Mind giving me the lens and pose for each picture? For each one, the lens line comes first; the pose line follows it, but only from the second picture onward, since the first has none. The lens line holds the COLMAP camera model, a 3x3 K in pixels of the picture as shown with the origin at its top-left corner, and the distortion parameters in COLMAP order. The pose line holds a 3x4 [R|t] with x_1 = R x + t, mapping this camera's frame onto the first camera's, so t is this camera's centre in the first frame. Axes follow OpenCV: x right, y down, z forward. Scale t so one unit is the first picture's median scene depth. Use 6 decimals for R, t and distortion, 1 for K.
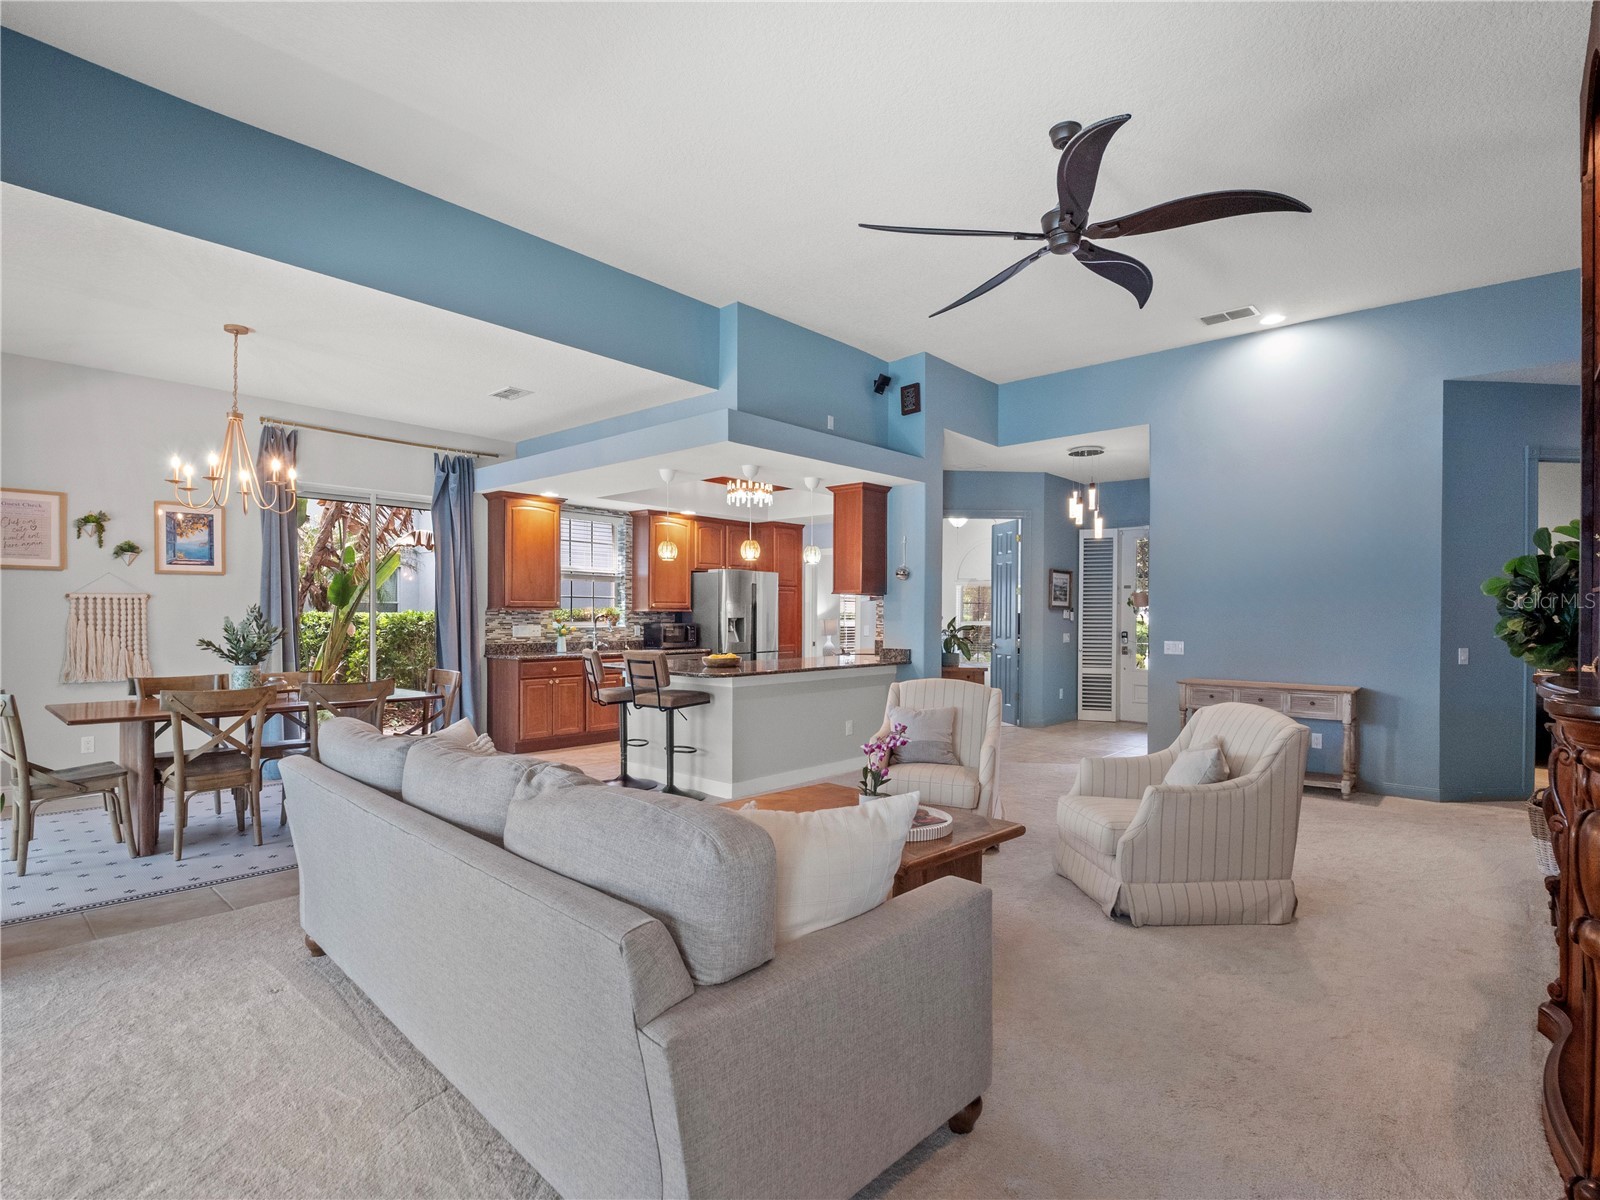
lens RADIAL K [[780.4, 0, 815.0], [0, 780.4, 617.4], [0, 0, 1]] dist [-0.009071, -0.003919]
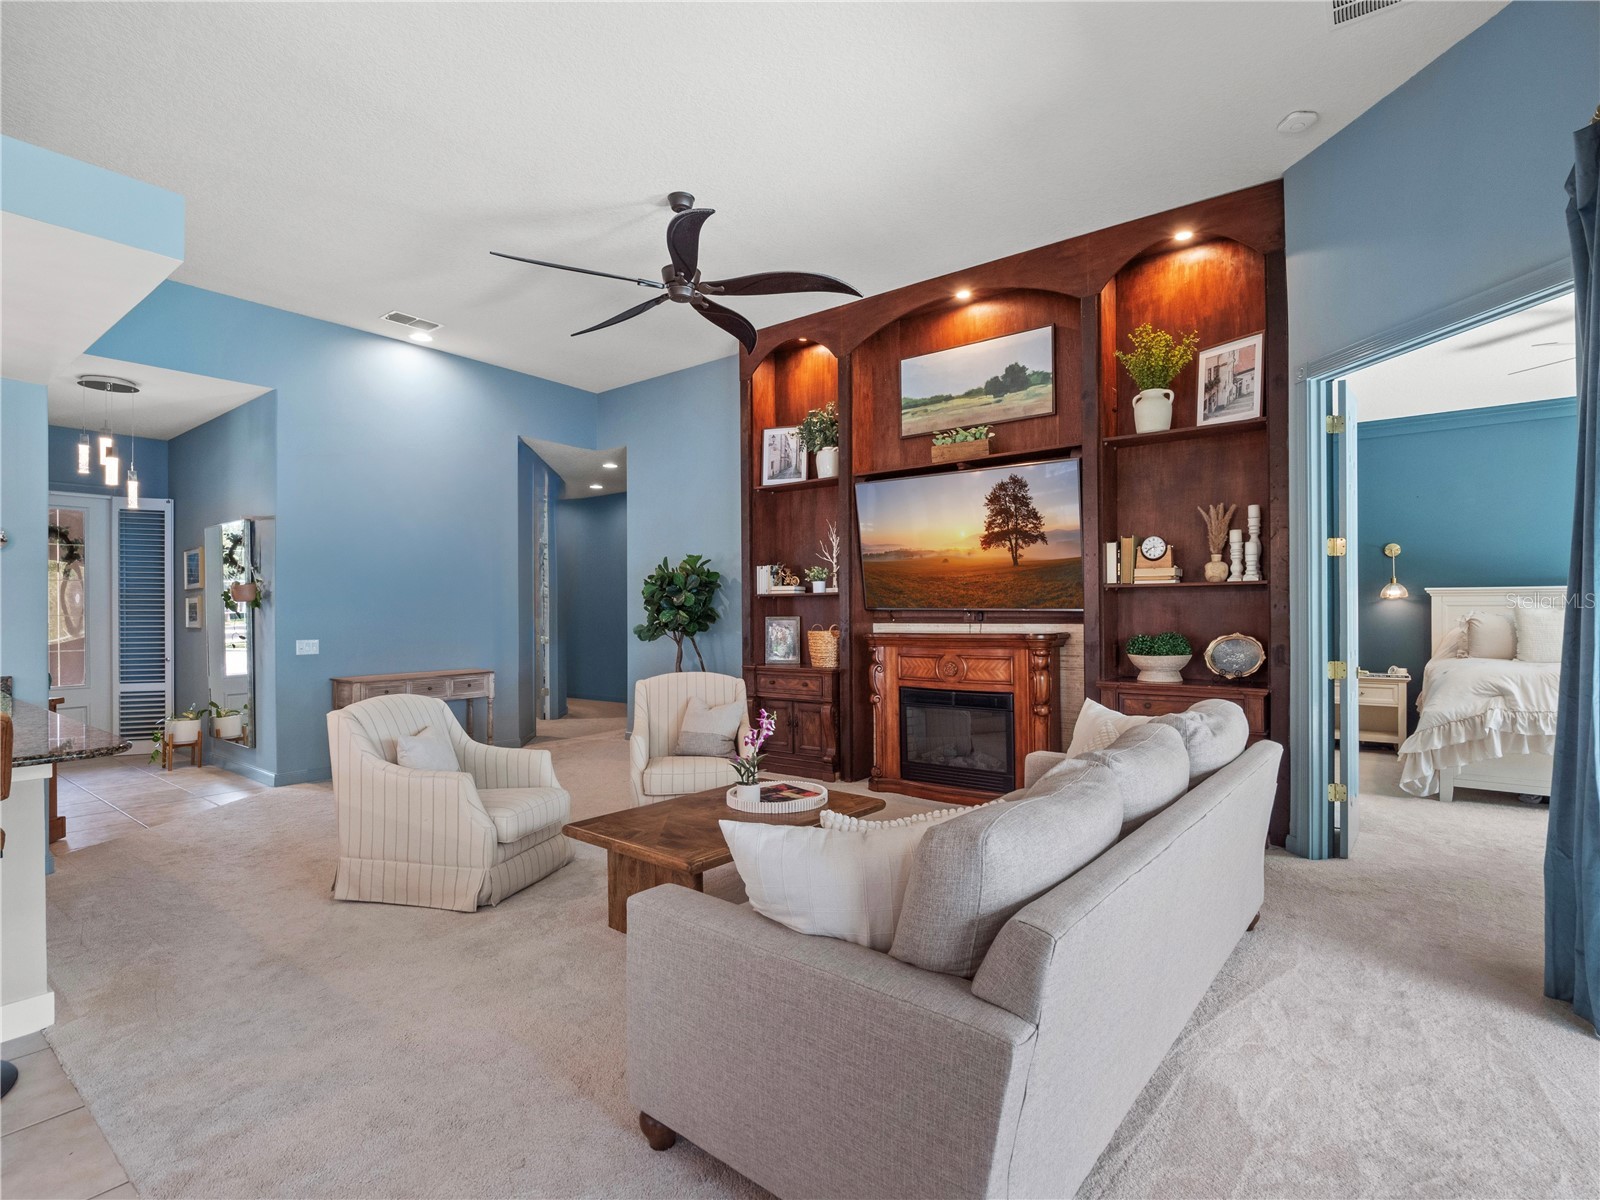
lens RADIAL K [[780.4, 0, 806.6], [0, 780.4, 606.9], [0, 0, 1]] dist [-0.009071, -0.003919]
pose [[-0.068527, -0.001730, 0.997648, -0.387398], [0.009994, 0.999947, 0.002421, -0.003195], [-0.997599, 0.010136, -0.068506, 0.396941]]
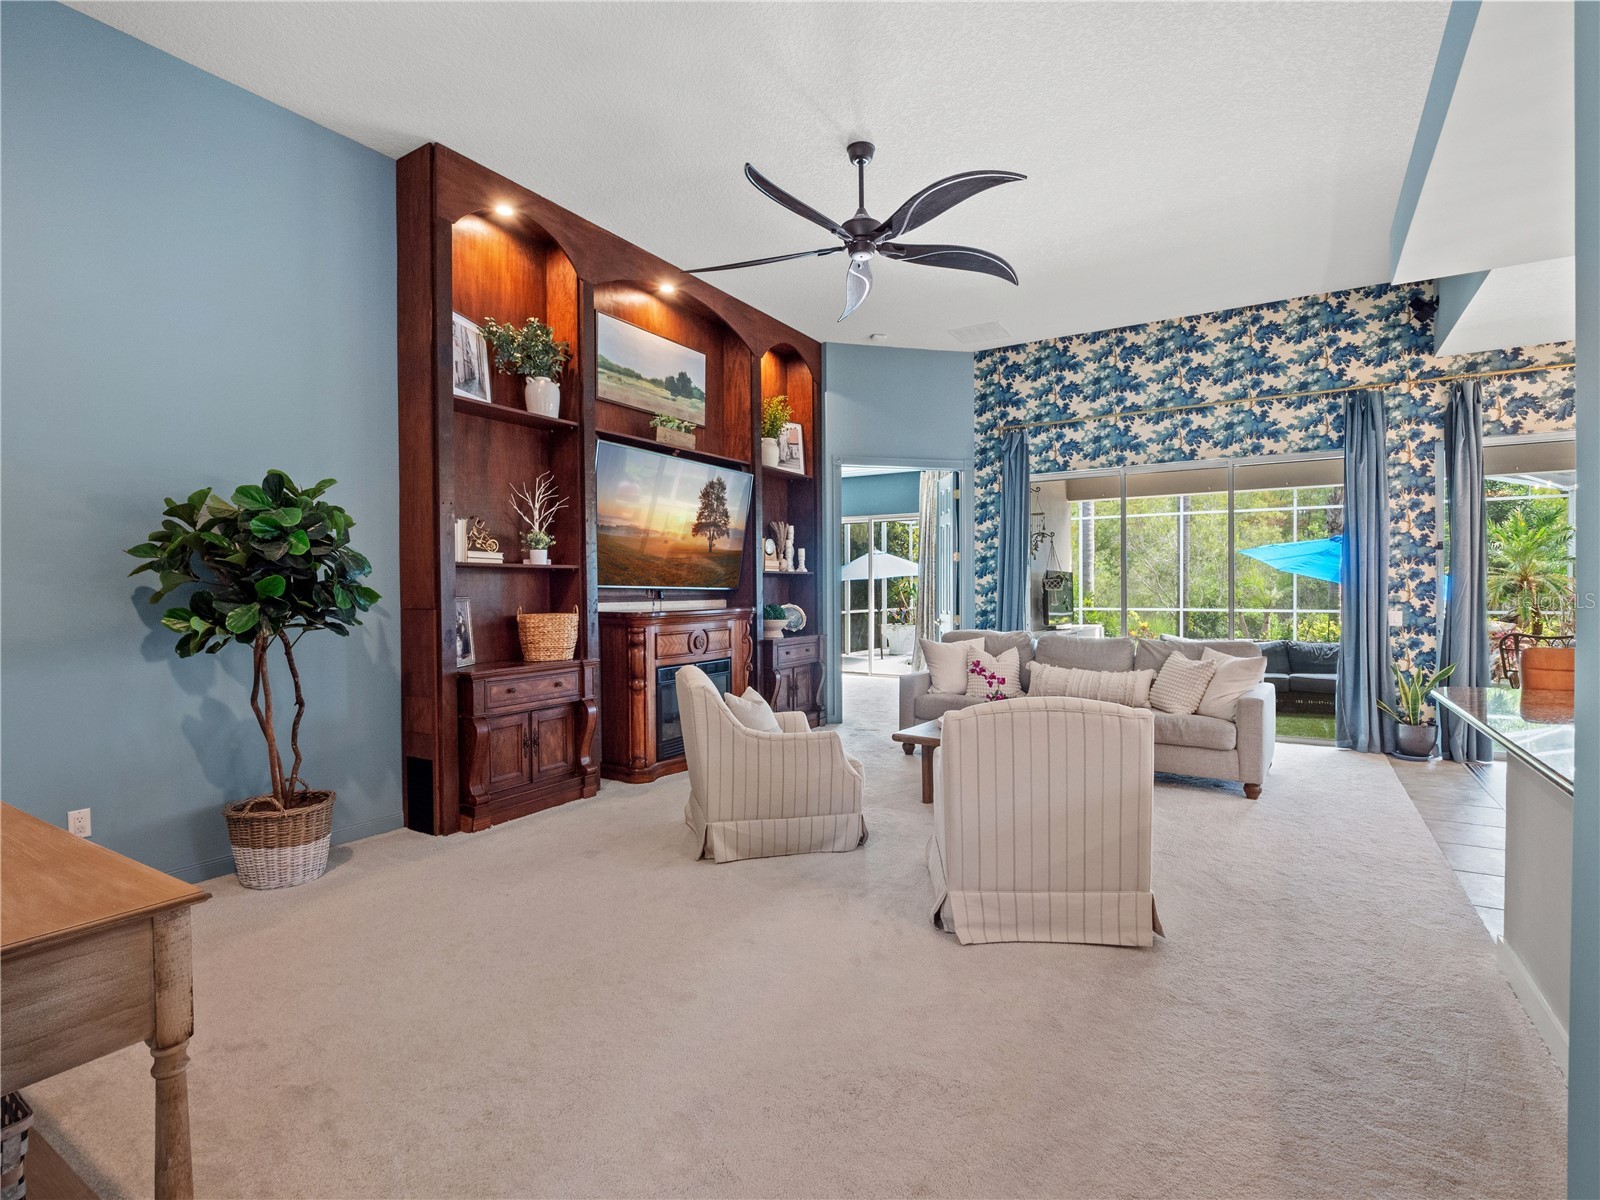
lens RADIAL K [[780.4, 0, 807.3], [0, 780.4, 596.8], [0, 0, 1]] dist [-0.009071, -0.003919]
pose [[-0.985806, -0.000950, -0.167886, 0.258665], [-0.002770, 0.999940, 0.010605, 0.002182], [0.167866, 0.010920, -0.985749, 0.929229]]
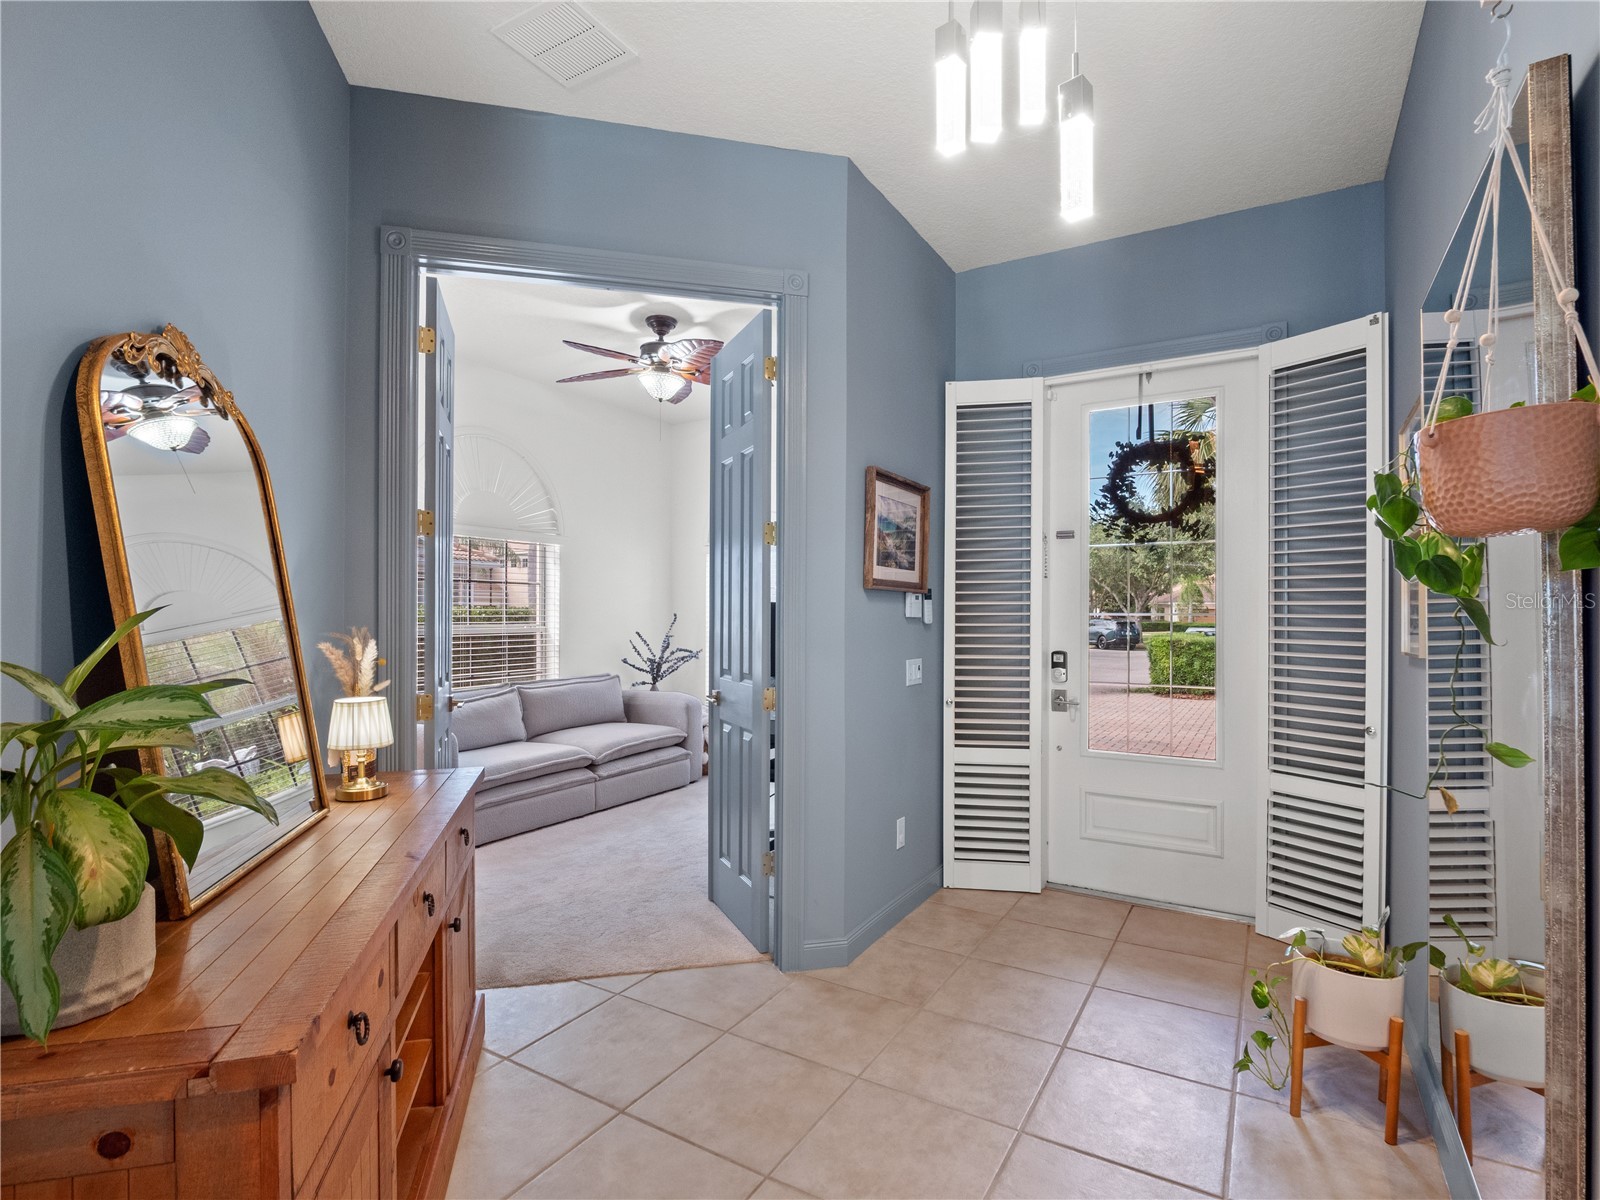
lens RADIAL K [[780.4, 0, 799.4], [0, 780.4, 613.8], [0, 0, 1]] dist [-0.009071, -0.003919]
pose [[0.984859, -0.003999, 0.173309, 0.247475], [0.004351, 0.999989, -0.001651, -0.000186], [-0.173301, 0.002380, 0.984866, 0.777889]]
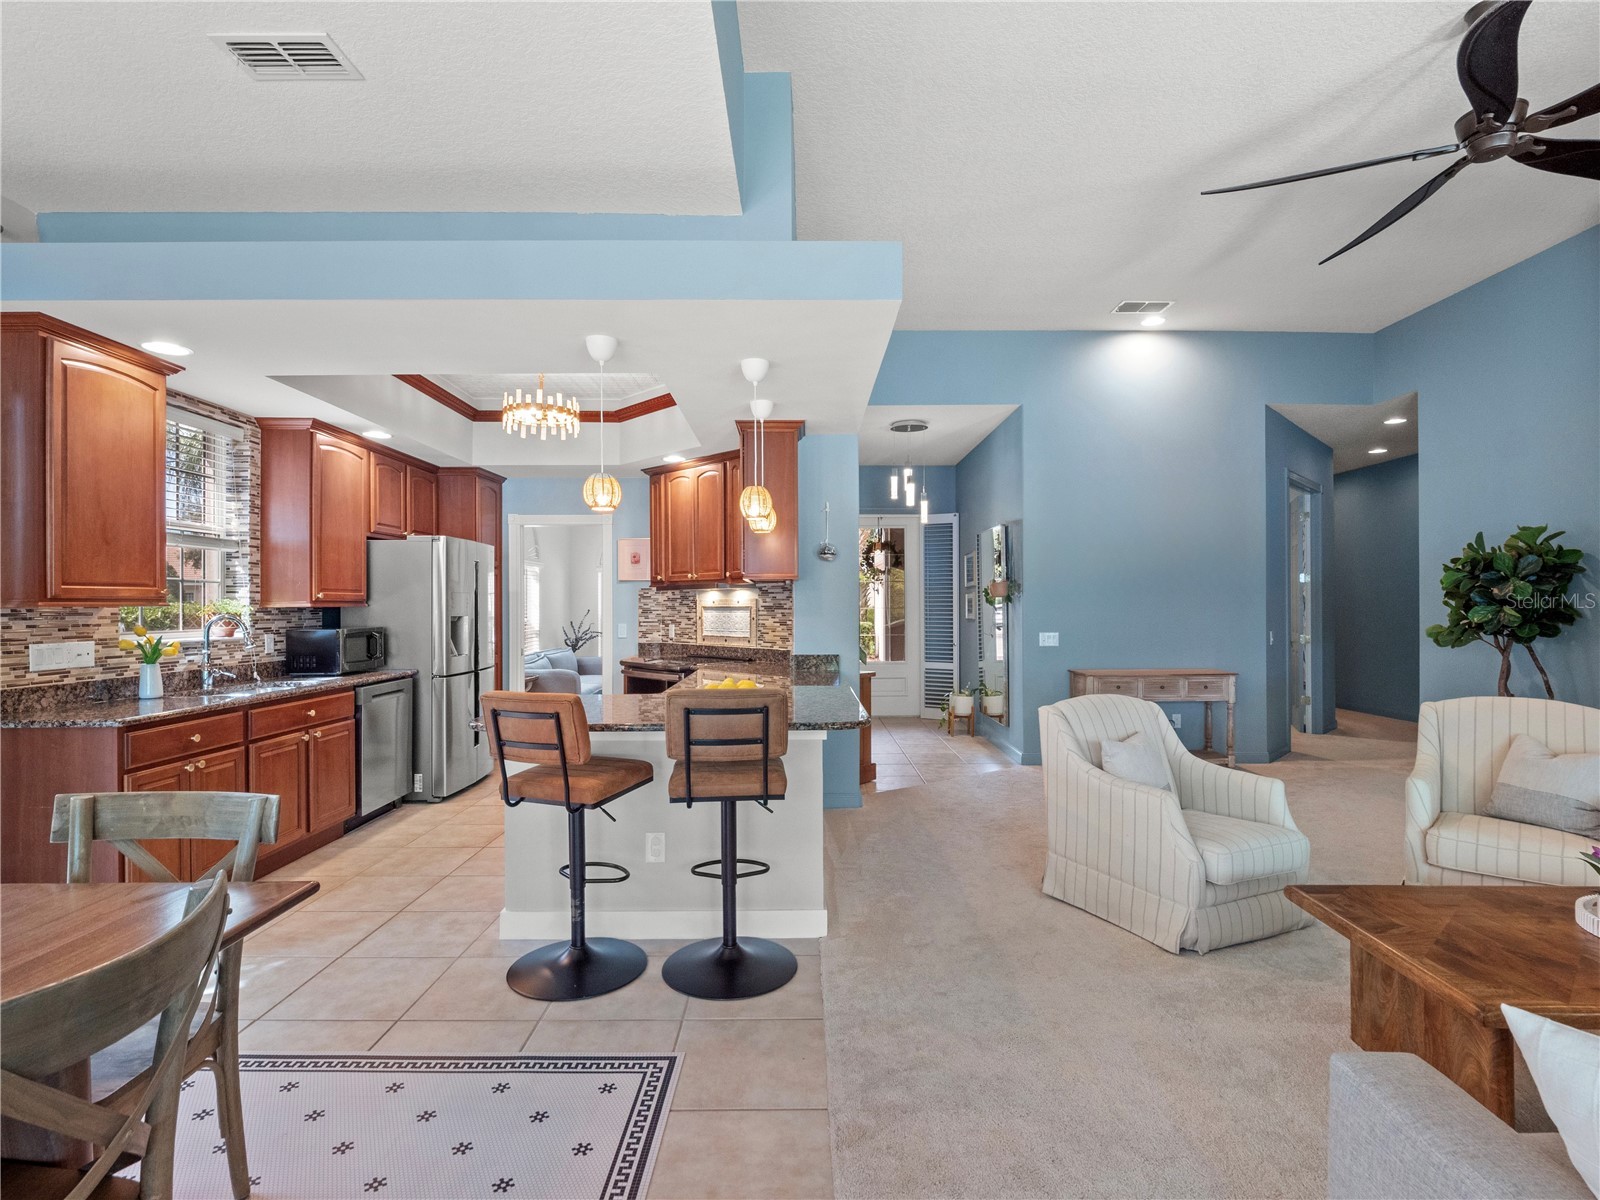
lens RADIAL K [[780.4, 0, 806.4], [0, 780.4, 604.2], [0, 0, 1]] dist [-0.009071, -0.003919]
pose [[0.747123, -0.007695, 0.664641, -0.331073], [0.011325, 0.999935, -0.001153, -0.005725], [-0.664589, 0.008389, 0.747162, 0.389816]]
